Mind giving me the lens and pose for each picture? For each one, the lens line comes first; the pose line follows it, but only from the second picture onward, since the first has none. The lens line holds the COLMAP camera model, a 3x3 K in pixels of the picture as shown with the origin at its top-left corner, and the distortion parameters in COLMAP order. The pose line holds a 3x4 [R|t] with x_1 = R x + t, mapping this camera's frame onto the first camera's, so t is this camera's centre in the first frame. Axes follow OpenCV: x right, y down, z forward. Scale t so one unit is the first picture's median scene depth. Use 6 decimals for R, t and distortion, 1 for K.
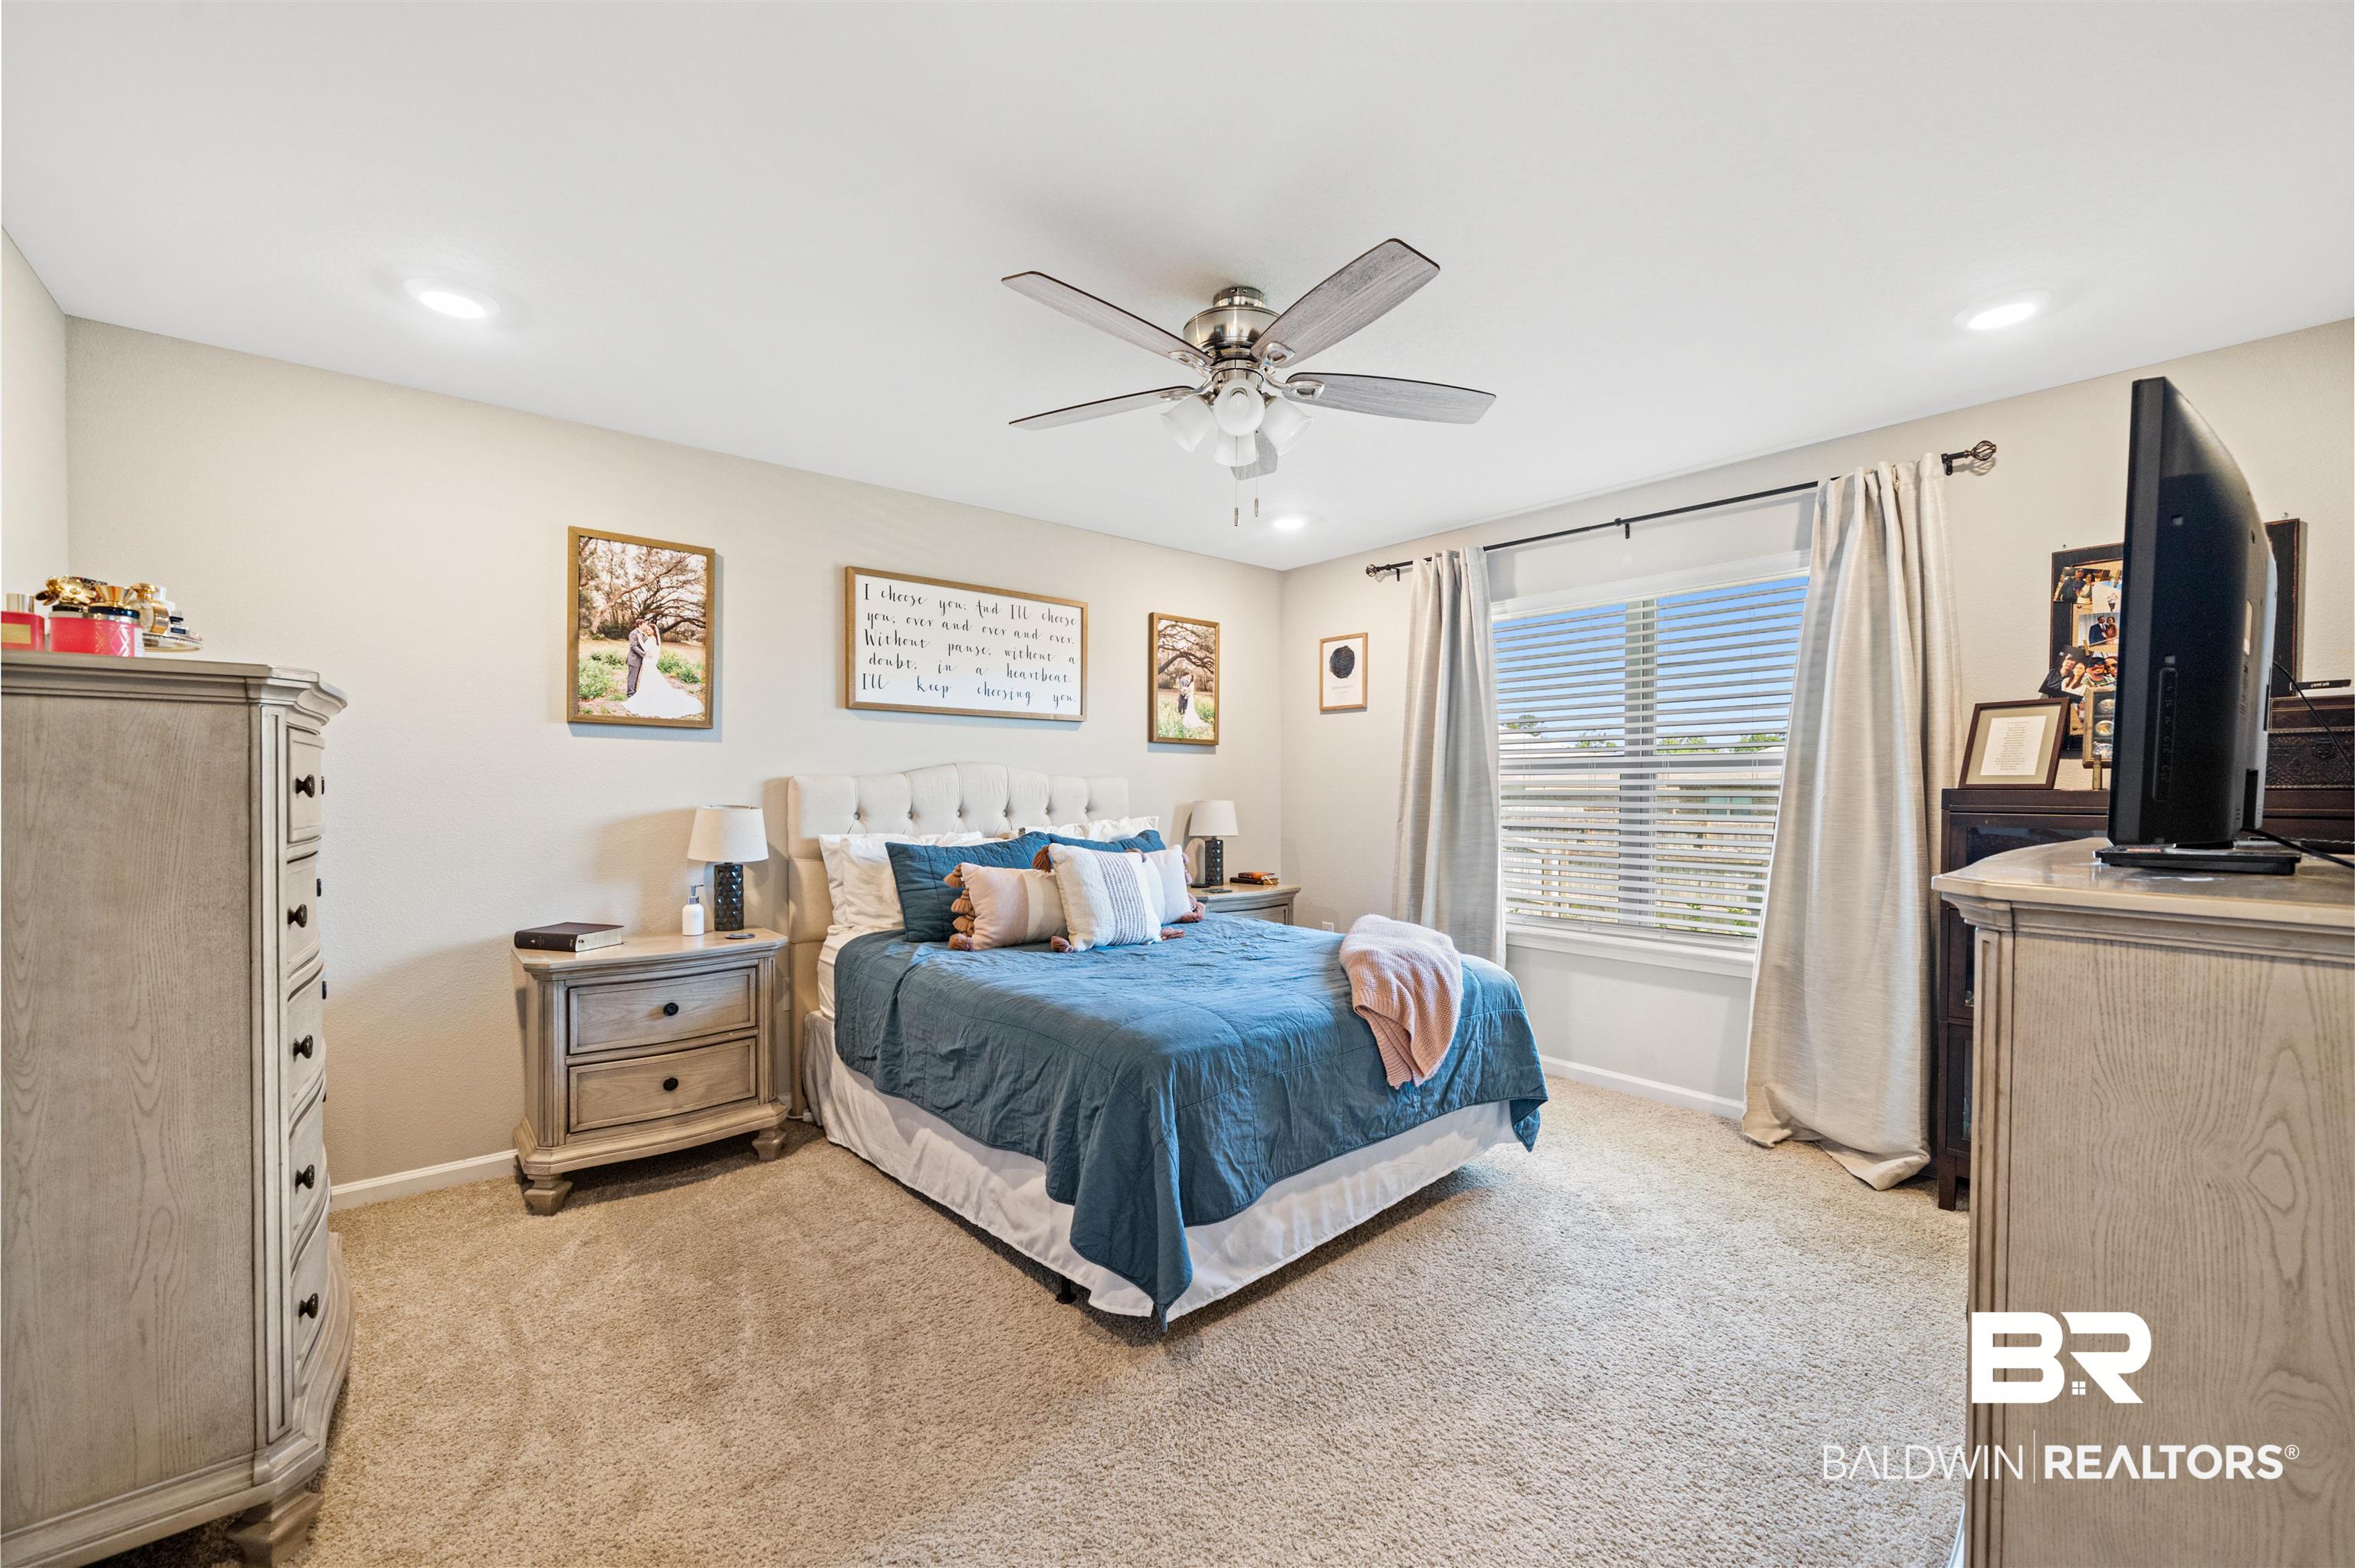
lens RADIAL K [[941.2, 0, 1182.4], [0, 941.2, 799.4], [0, 0, 1]] dist [-0.001550, 0.000141]
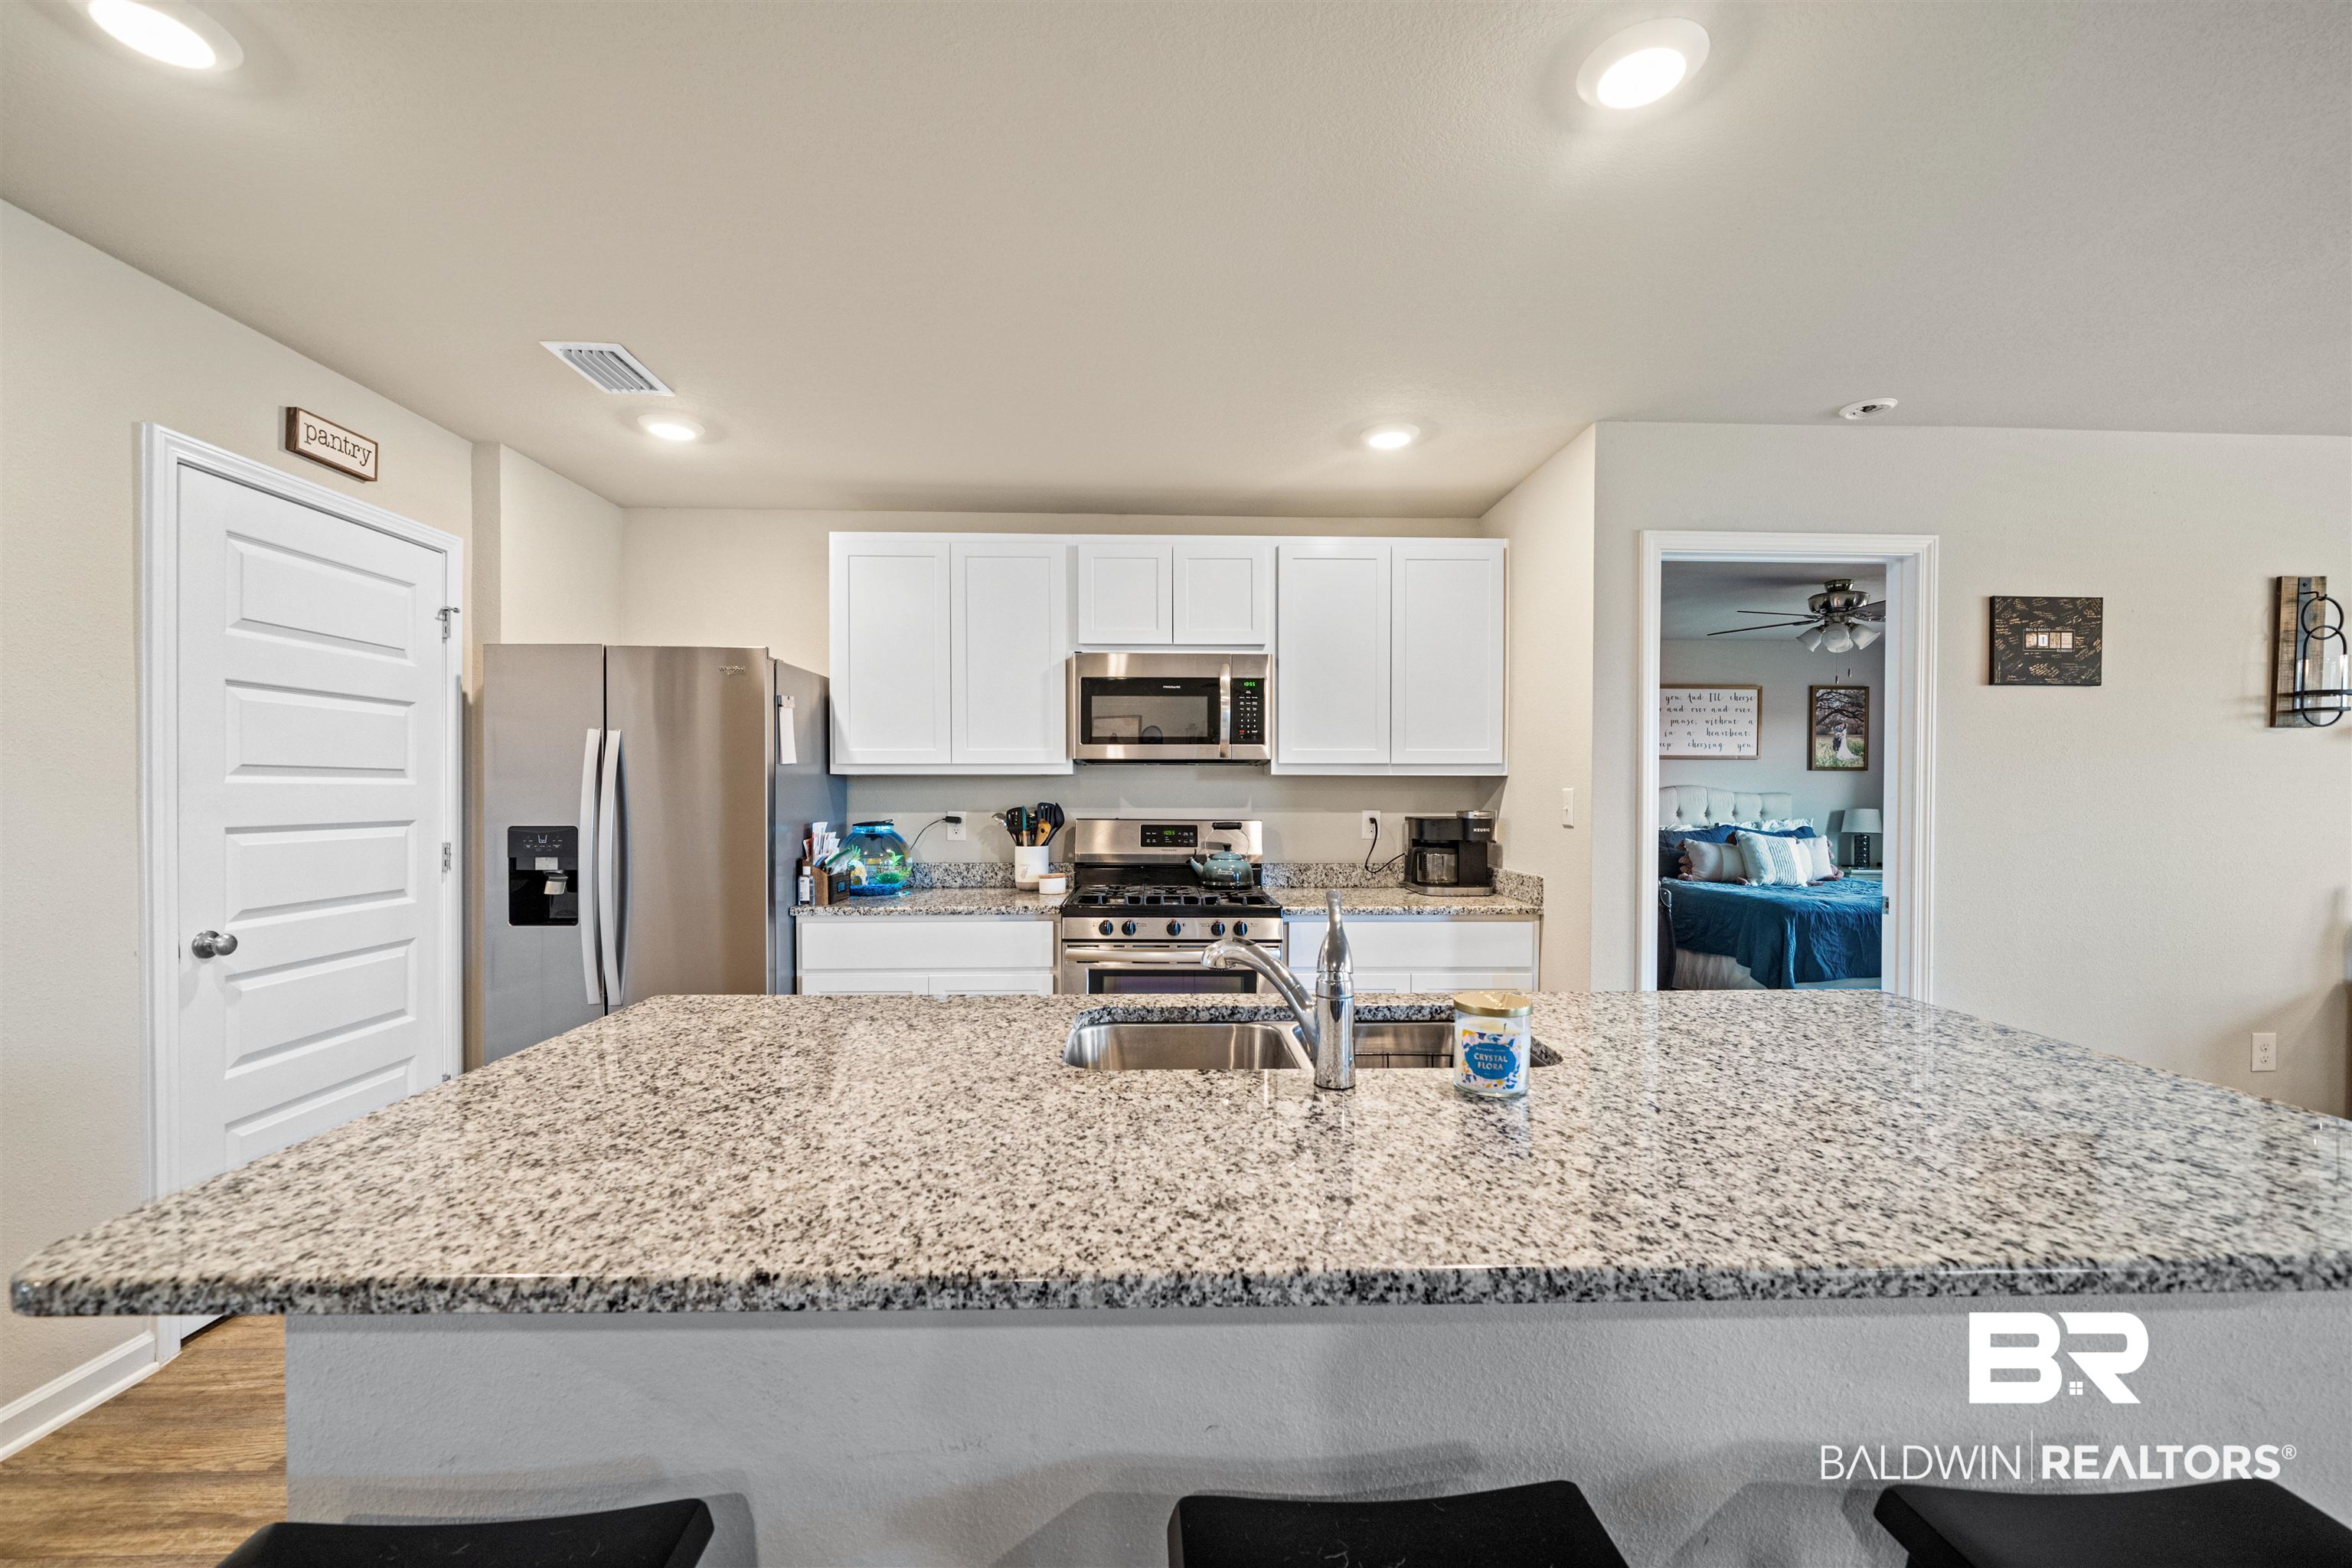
lens RADIAL K [[940.1, 0, 1180.9], [0, 940.1, 799.4], [0, 0, 1]] dist [-0.001550, 0.000141]
pose [[0.785821, 0.003004, -0.618447, 0.122168], [-0.006101, 0.999977, -0.002895, -0.002606], [0.618424, 0.006048, 0.785821, -0.956171]]
